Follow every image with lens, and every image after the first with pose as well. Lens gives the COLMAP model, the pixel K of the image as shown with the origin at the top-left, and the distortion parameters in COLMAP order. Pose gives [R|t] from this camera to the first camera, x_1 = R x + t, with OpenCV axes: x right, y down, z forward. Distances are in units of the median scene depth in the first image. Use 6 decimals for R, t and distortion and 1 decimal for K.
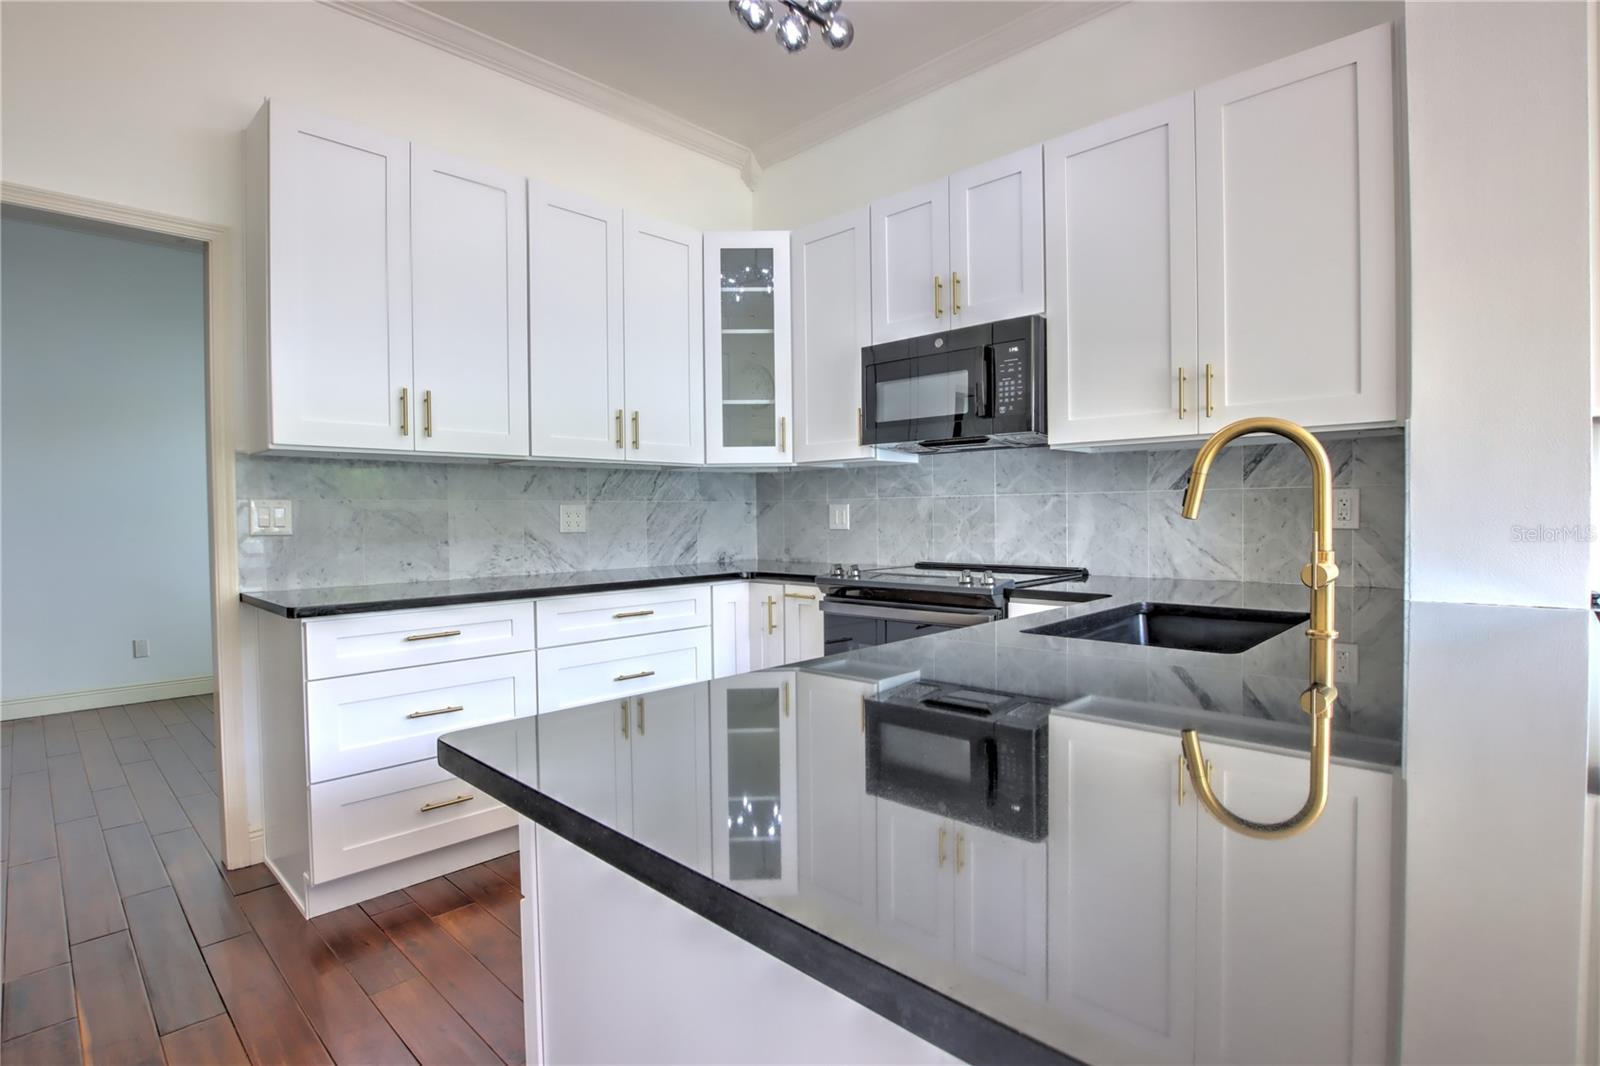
lens RADIAL K [[779.6, 0, 803.0], [0, 779.6, 530.7], [0, 0, 1]] dist [-0.026412, 0.000467]
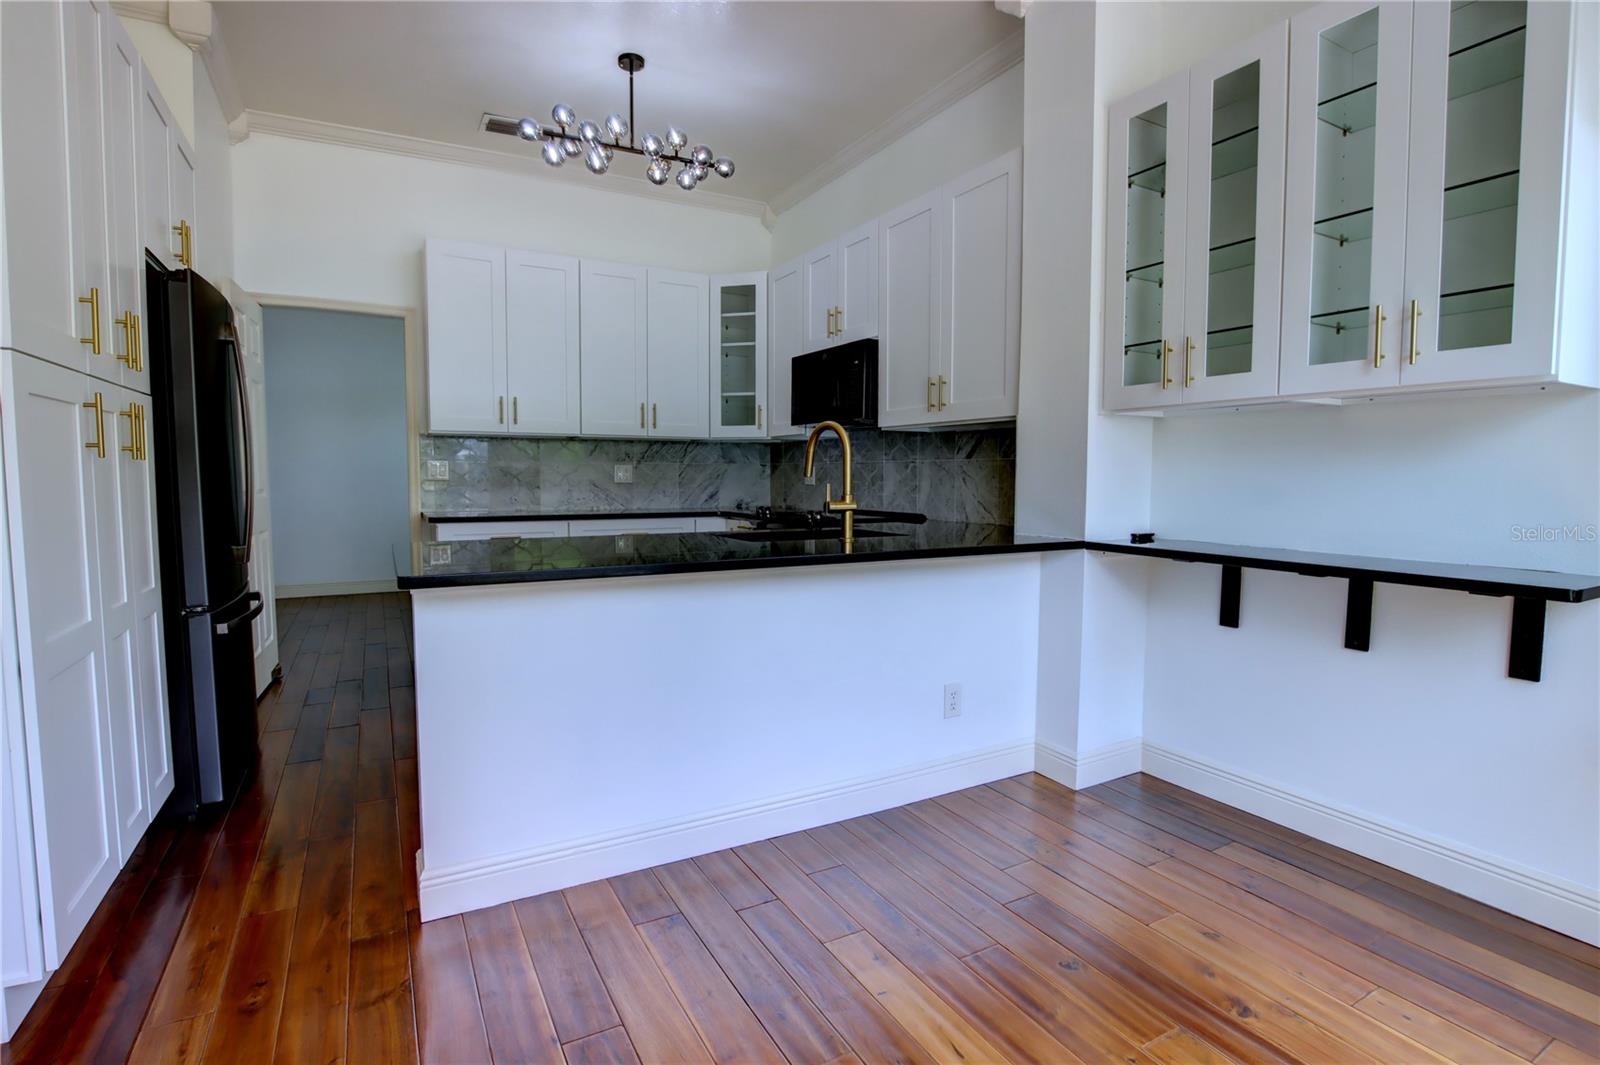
lens RADIAL K [[779.6, 0, 803.0], [0, 779.6, 530.2], [0, 0, 1]] dist [-0.026412, 0.000467]
pose [[0.955475, 0.036585, -0.292795, 0.521087], [-0.022129, 0.998374, 0.052535, 0.007181], [0.294240, -0.043716, 0.954731, -0.378348]]
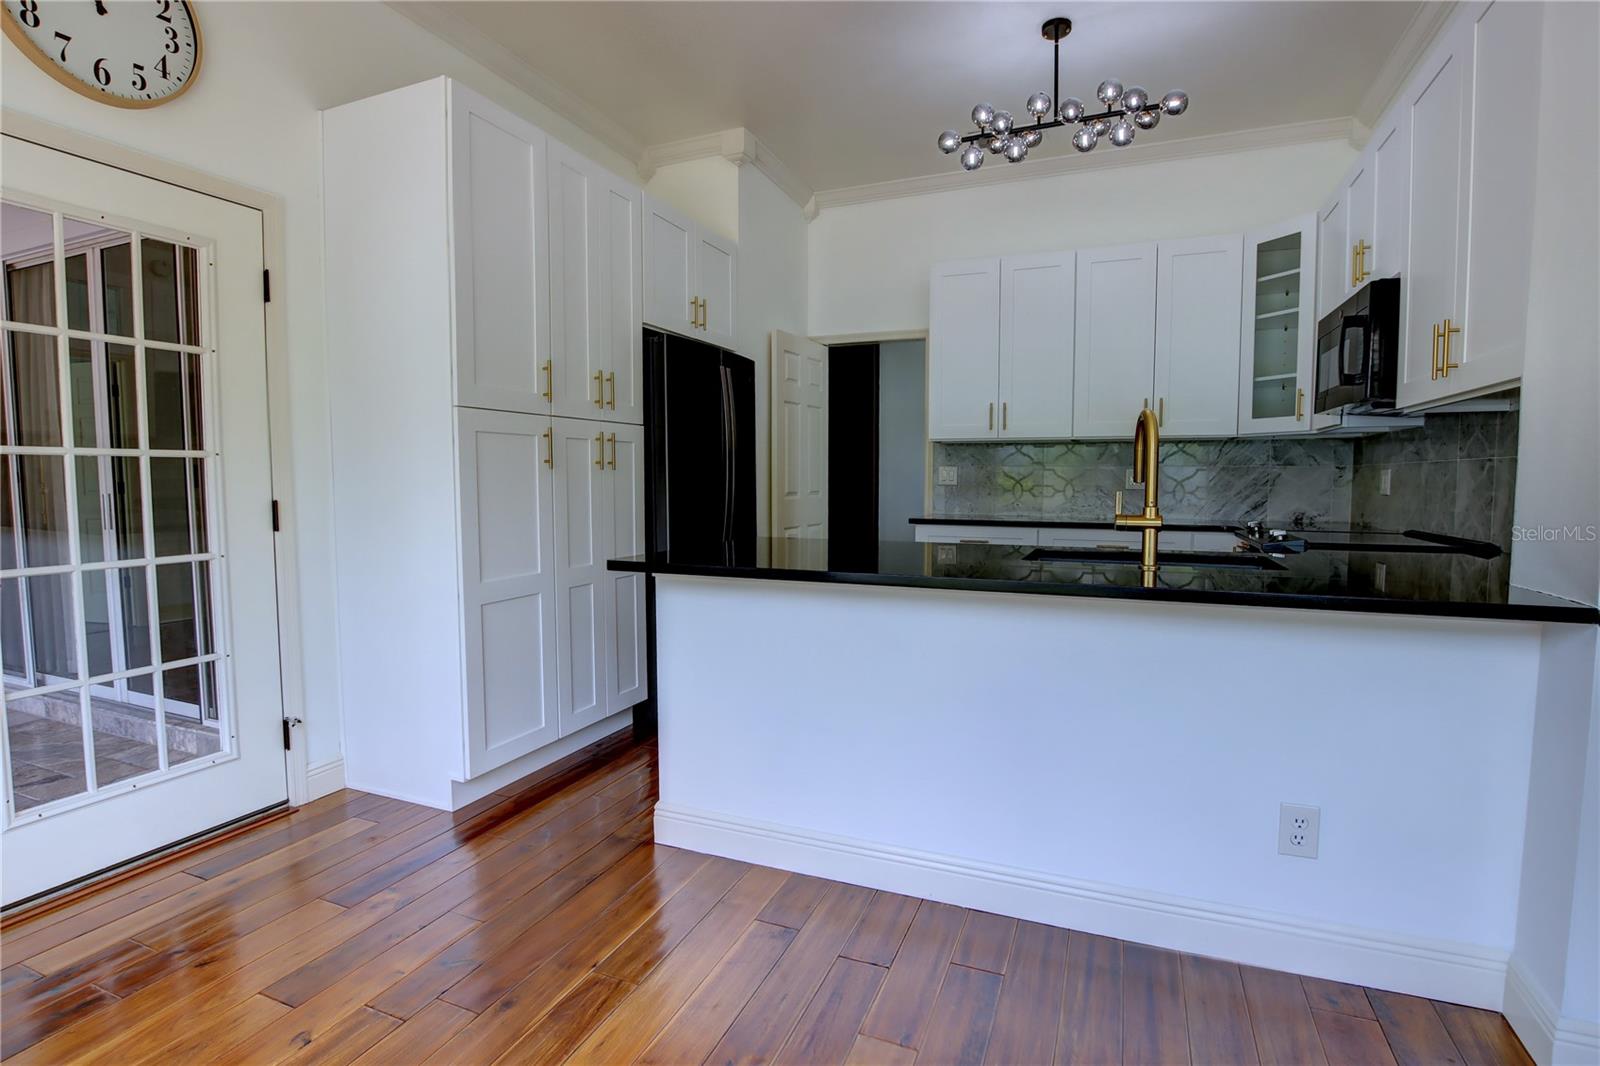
lens RADIAL K [[779.6, 0, 803.0], [0, 779.6, 530.7], [0, 0, 1]] dist [-0.026412, 0.000467]
pose [[0.361543, 0.074304, -0.929390, 0.804909], [-0.026421, 0.997235, 0.069450, -0.004825], [0.931981, -0.000554, 0.362507, -0.033488]]
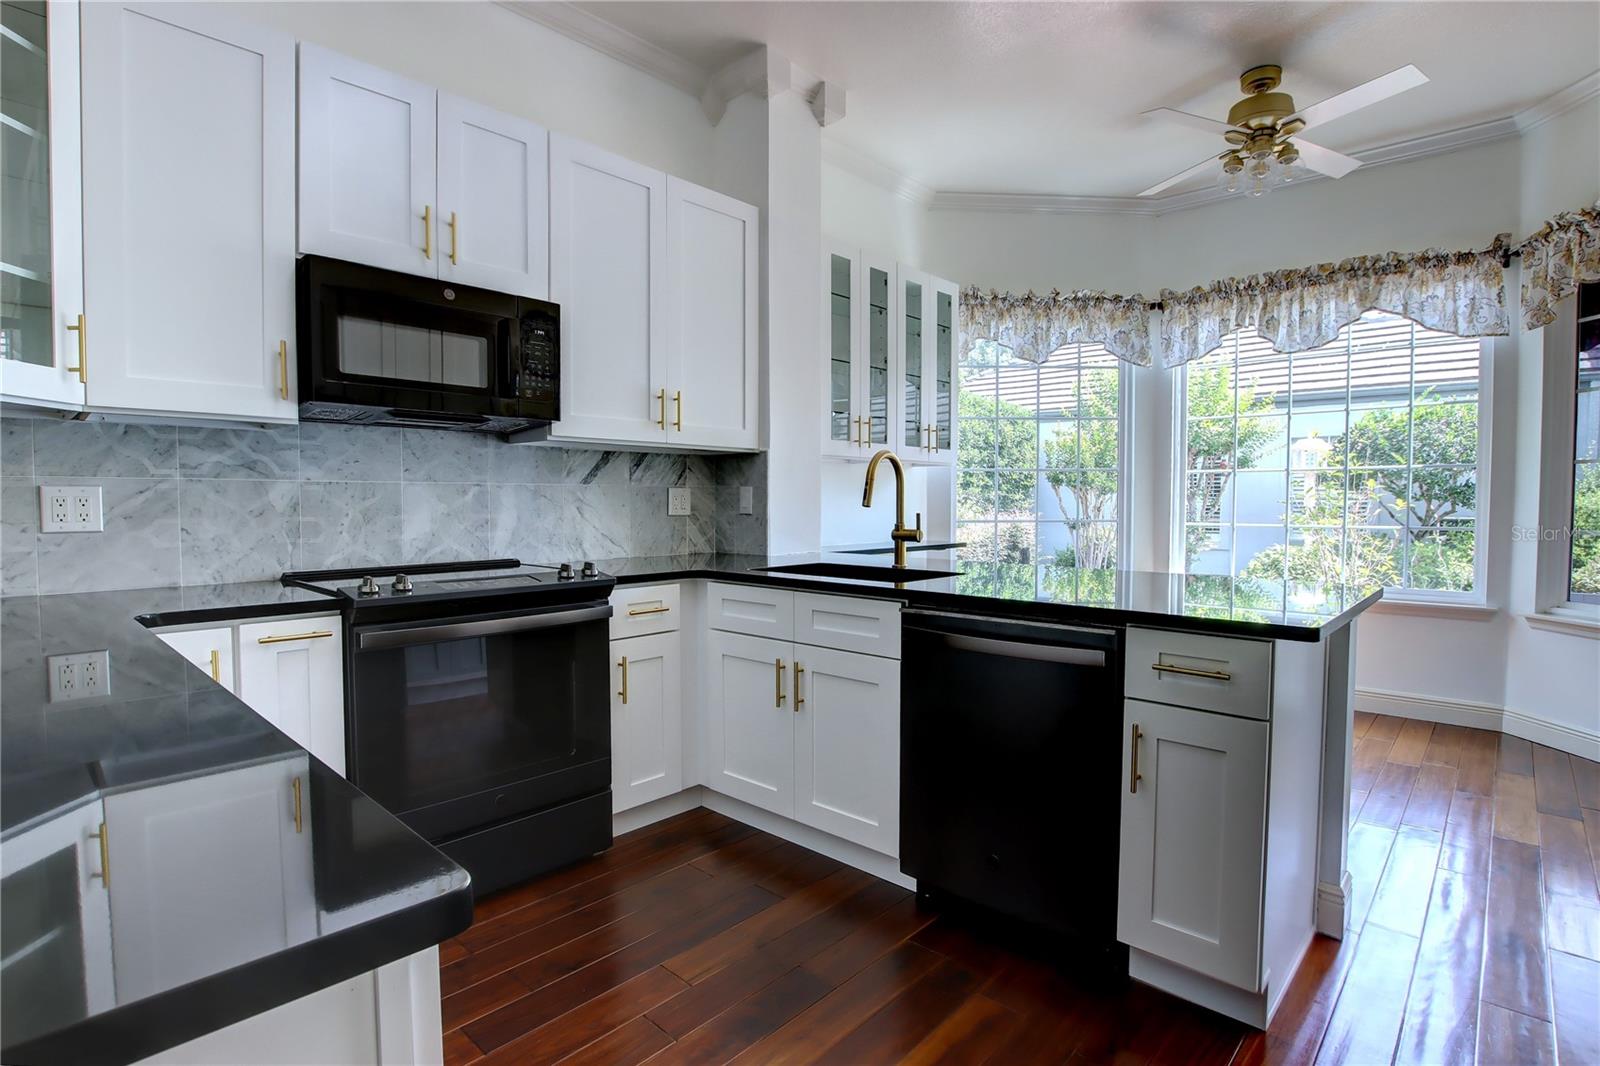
lens RADIAL K [[806.2, 0, 844.9], [0, 806.2, 532.2], [0, 0, 1]] dist [-0.025605, 0.000345]
pose [[-0.063132, -0.028205, 0.997607, -0.633813], [0.023347, 0.999285, 0.029729, -0.006476], [-0.997732, 0.025168, -0.062428, 0.584305]]
